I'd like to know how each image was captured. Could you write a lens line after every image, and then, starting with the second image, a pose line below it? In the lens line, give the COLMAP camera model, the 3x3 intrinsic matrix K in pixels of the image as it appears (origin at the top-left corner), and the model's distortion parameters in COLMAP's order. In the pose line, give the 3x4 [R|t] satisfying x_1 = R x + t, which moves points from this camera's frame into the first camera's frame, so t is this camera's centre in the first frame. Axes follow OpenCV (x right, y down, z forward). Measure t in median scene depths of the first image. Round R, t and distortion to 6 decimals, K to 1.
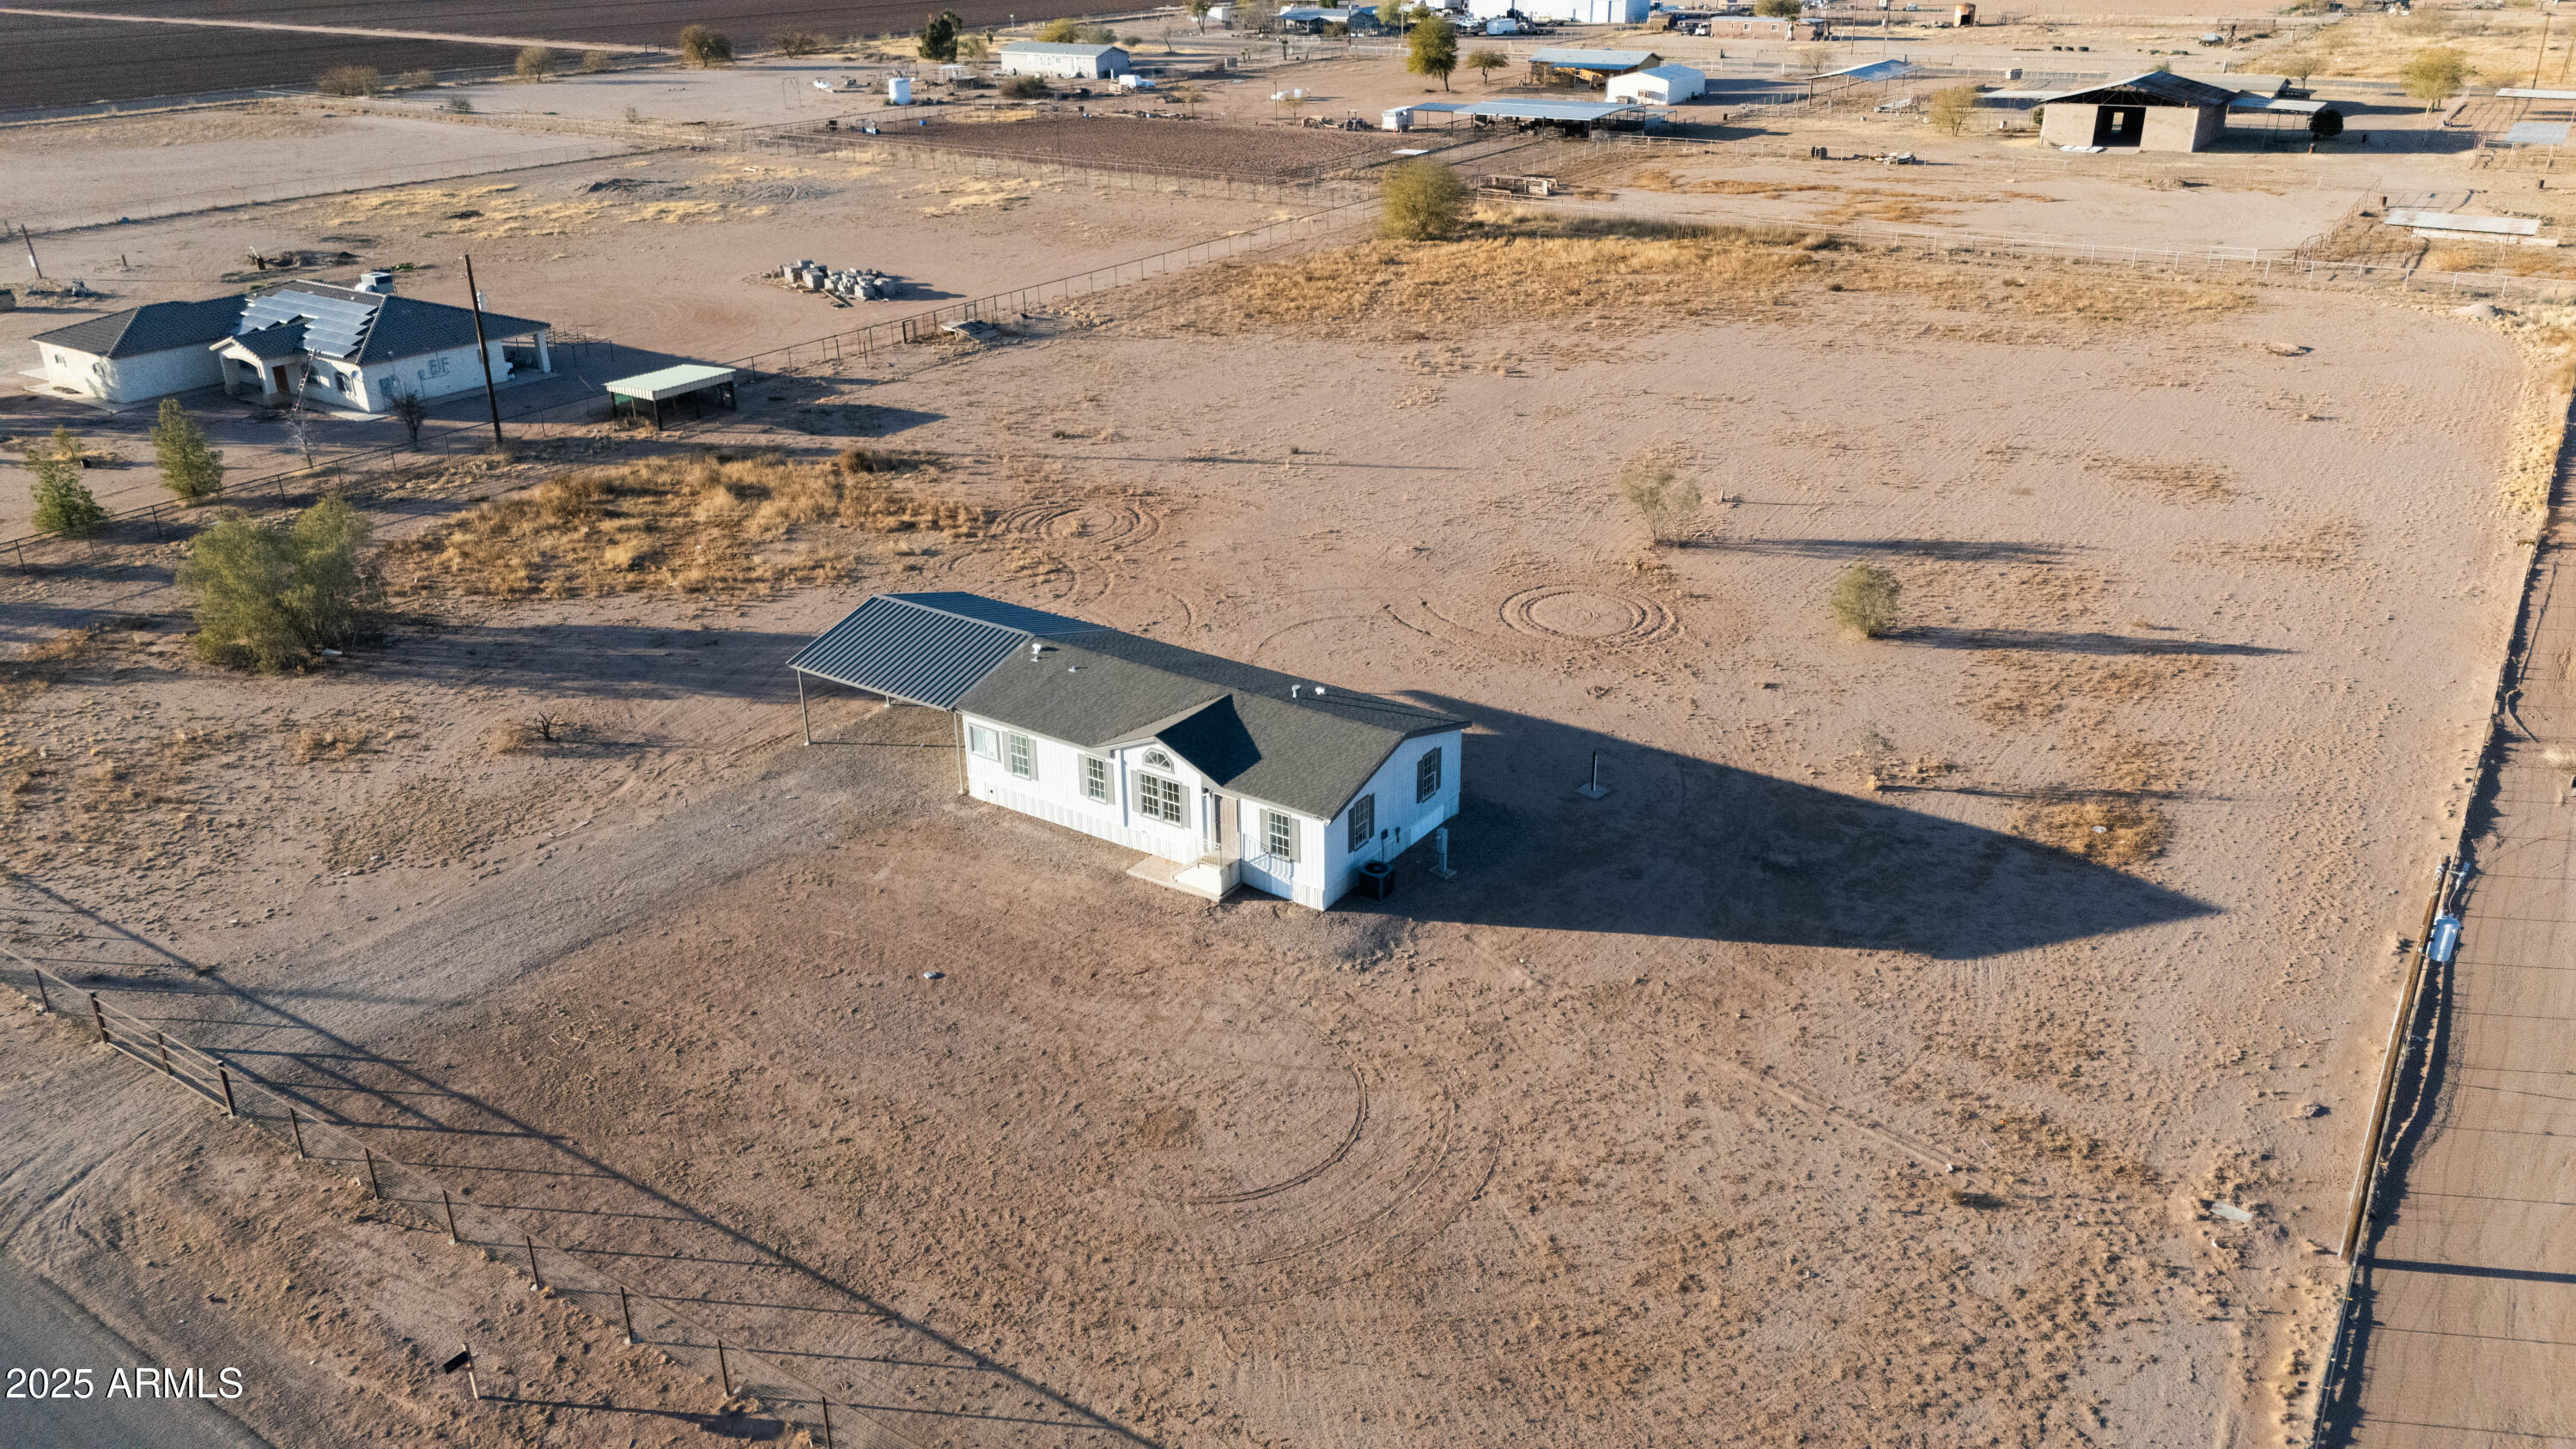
lens RADIAL K [[1872.8, 0, 1310.3], [0, 1872.8, 729.7], [0, 0, 1]] dist [0.068077, -0.050010]
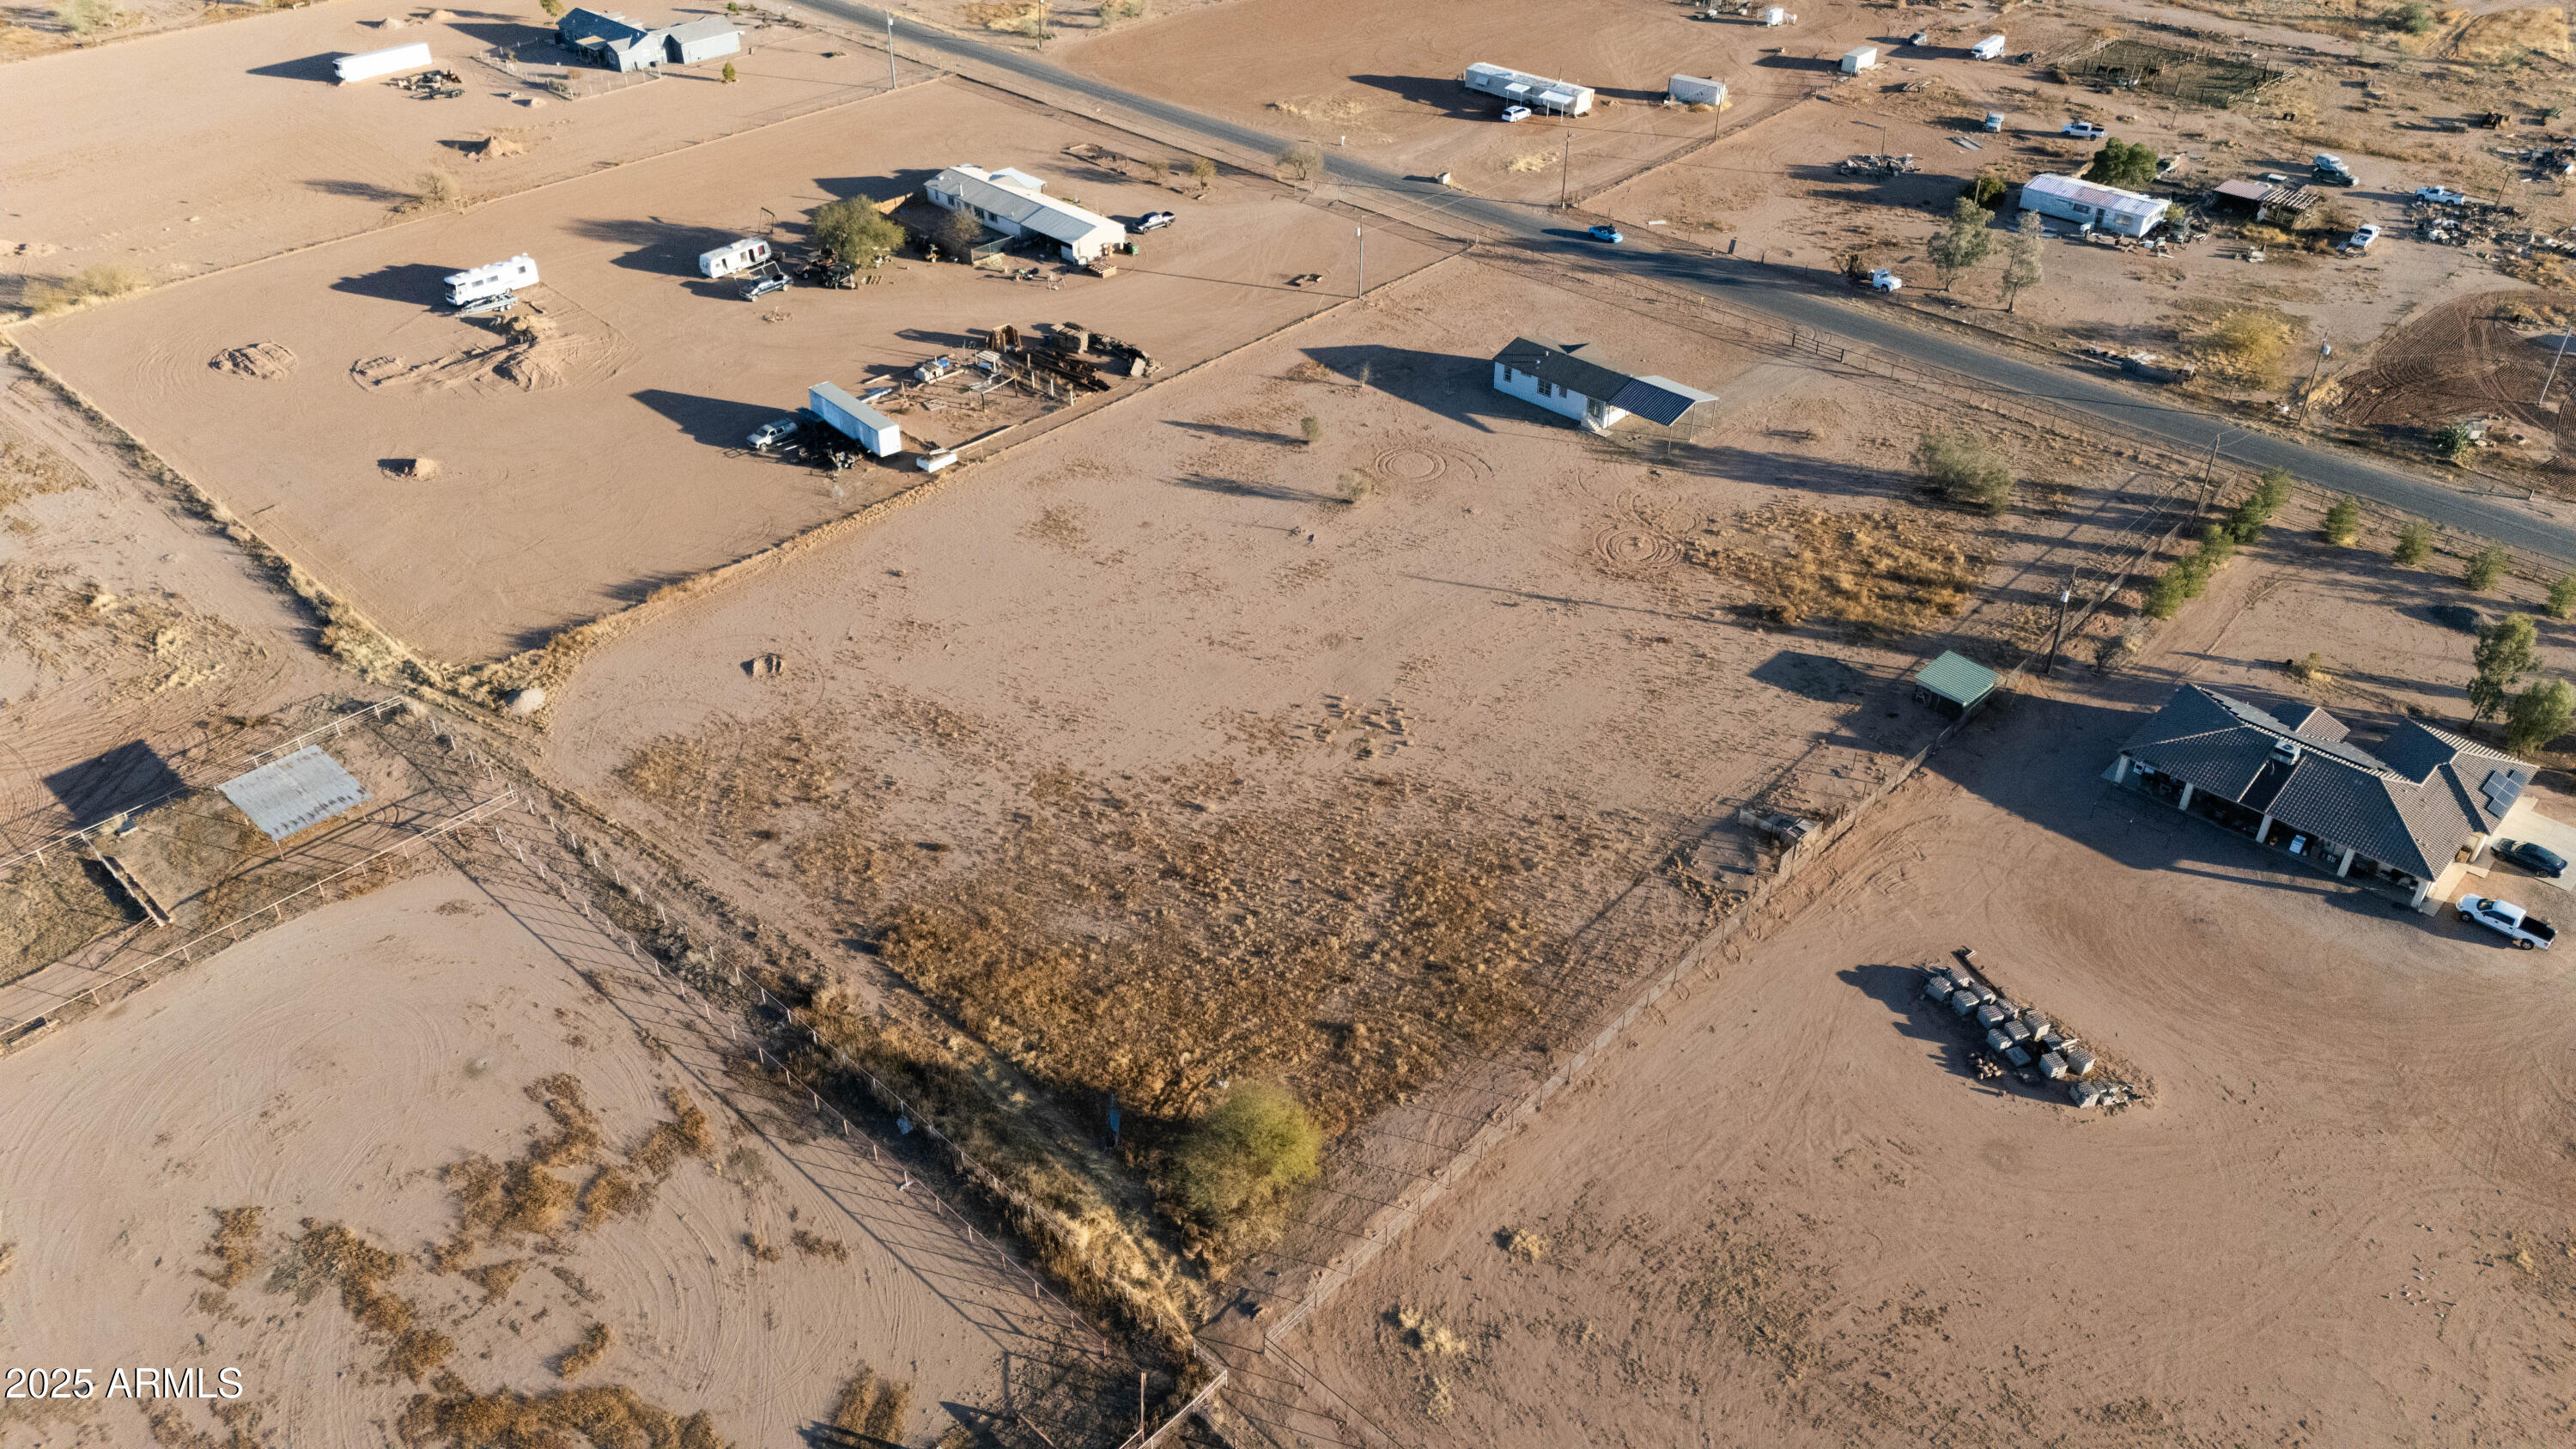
lens RADIAL K [[1872.8, 0, 1310.3], [0, 1872.8, 729.7], [0, 0, 1]] dist [0.068077, -0.050010]
pose [[-0.986496, -0.080148, 0.142835, -0.086966], [0.084133, 0.500262, 0.861777, -1.822103], [-0.140525, 0.862157, -0.486764, 2.287747]]
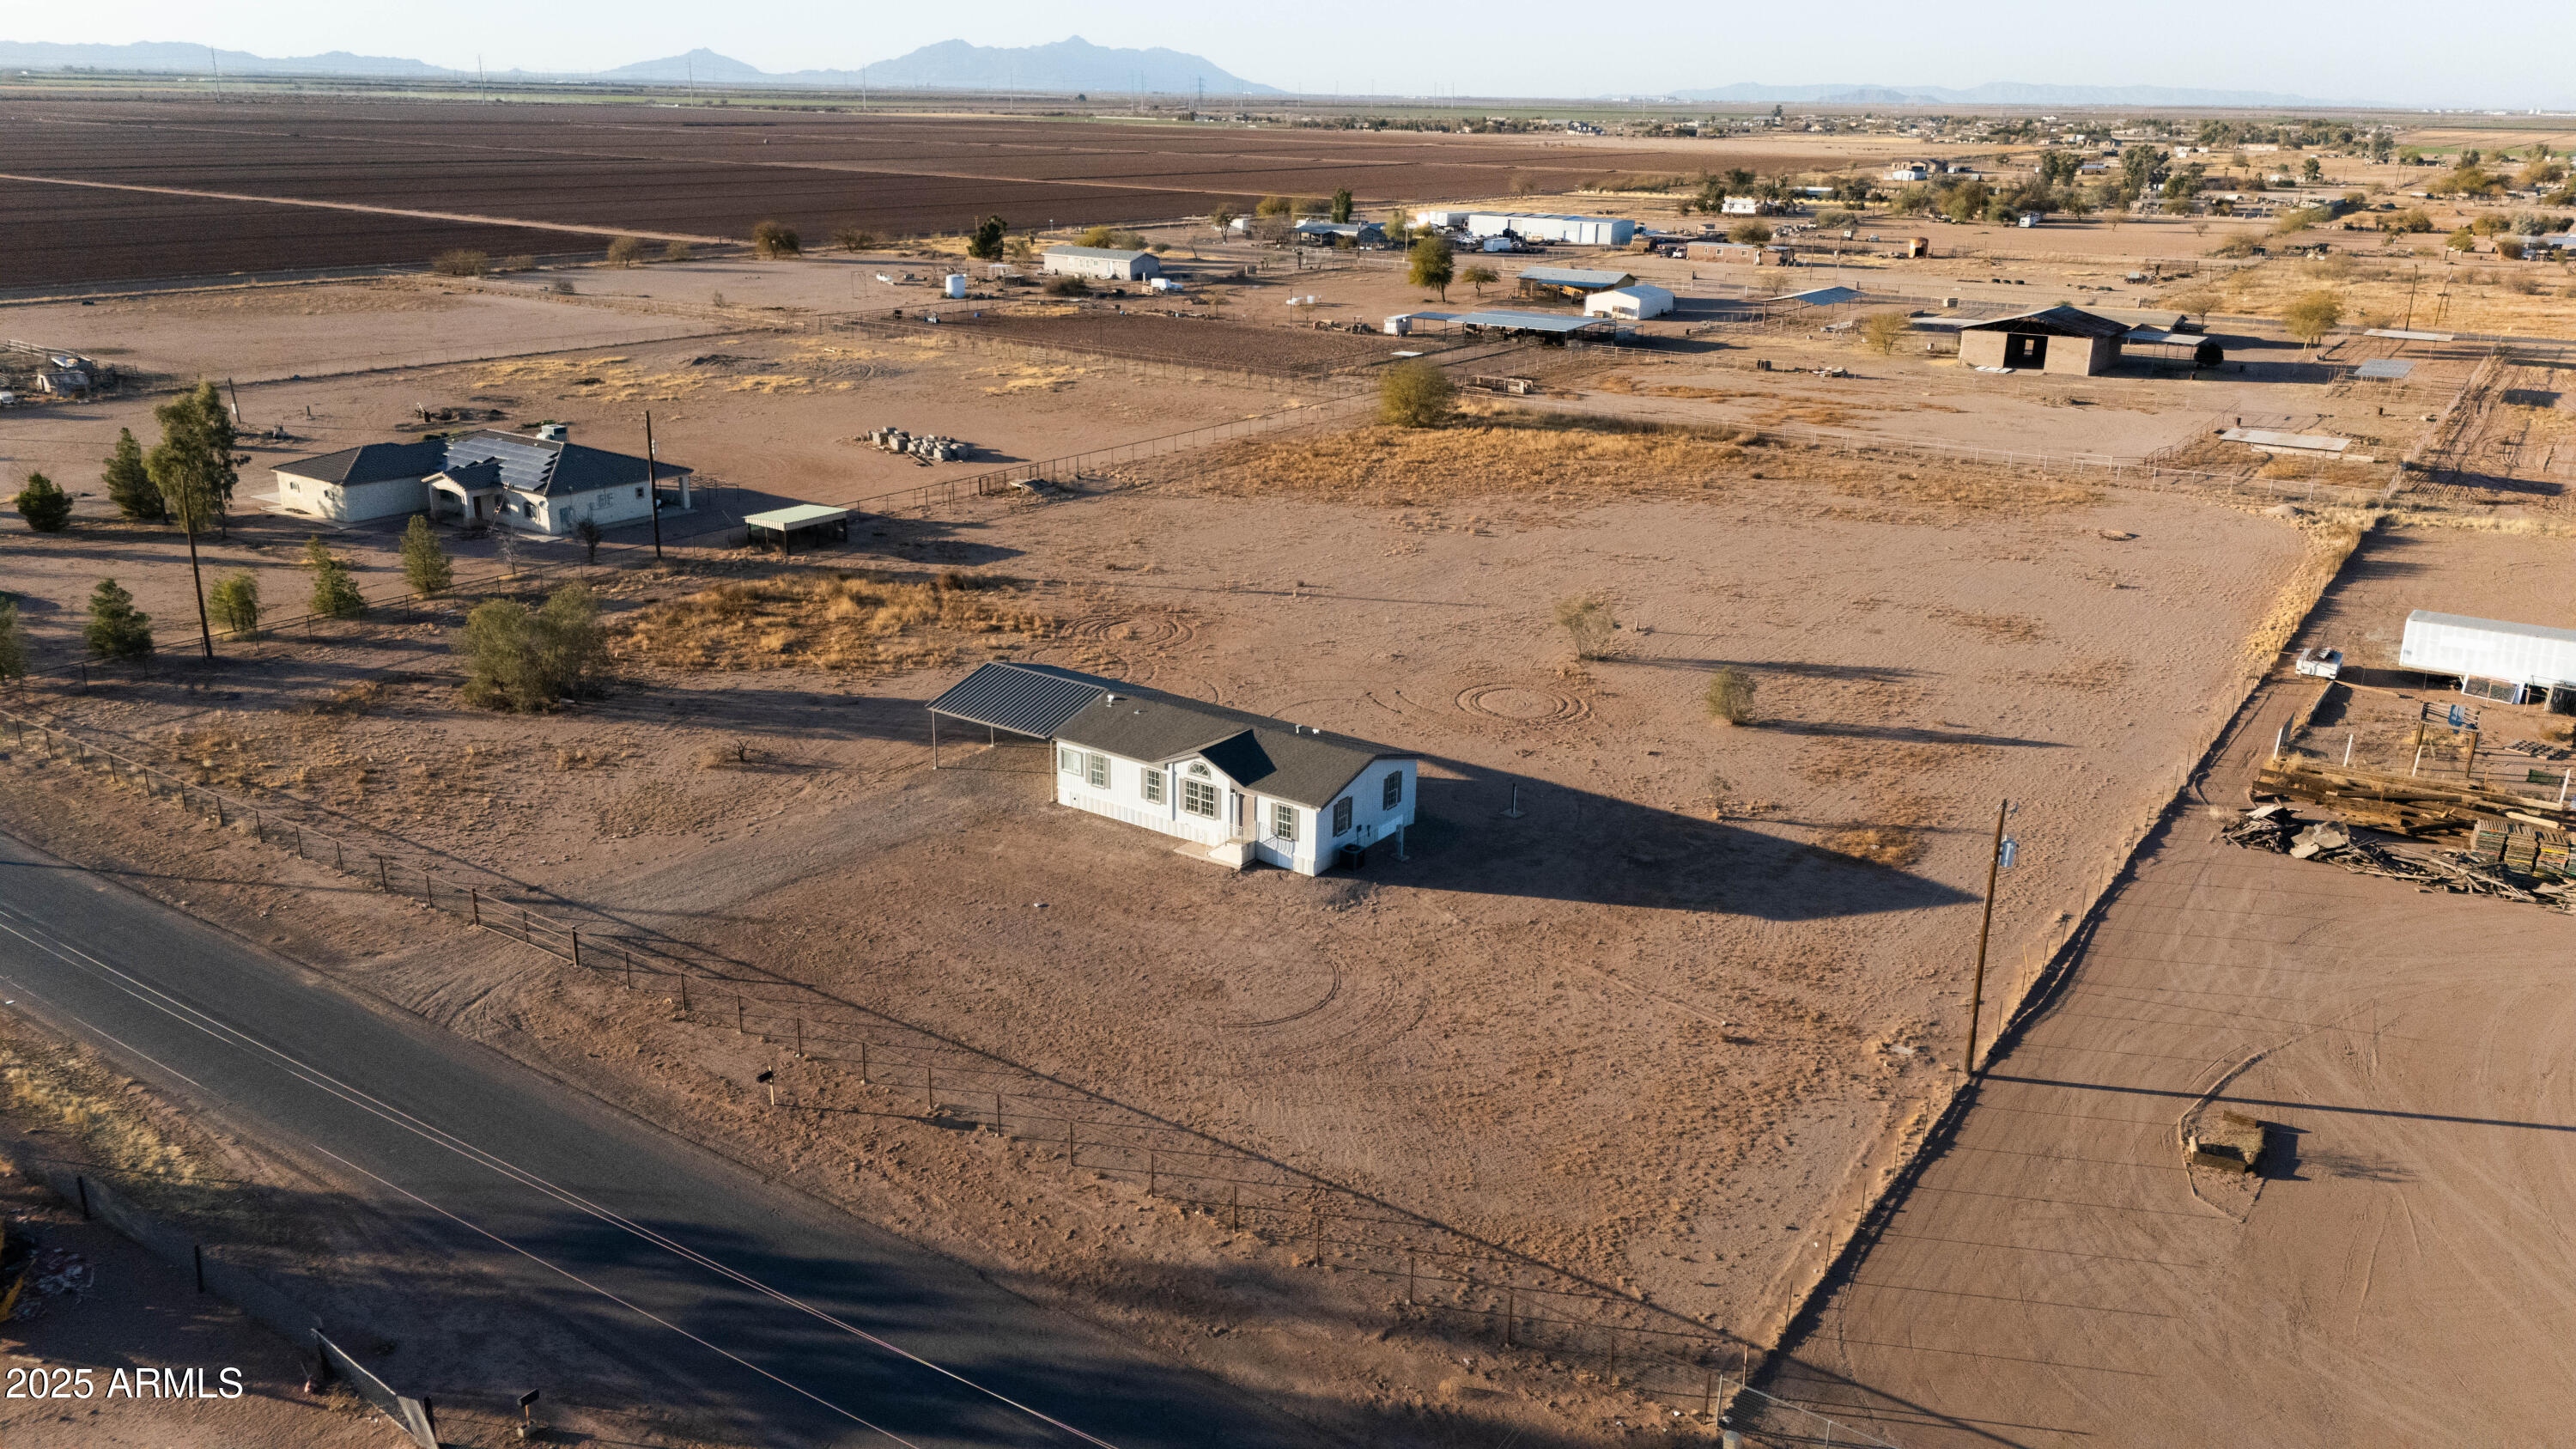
lens RADIAL K [[1875.8, 0, 1315.1], [0, 1875.8, 728.8], [0, 0, 1]] dist [0.099049, -0.116730]
pose [[0.999537, 0.030212, 0.003543, -0.000353], [-0.029717, 0.994706, -0.098367, 0.083164], [-0.006496, 0.098216, 0.995144, -0.279469]]
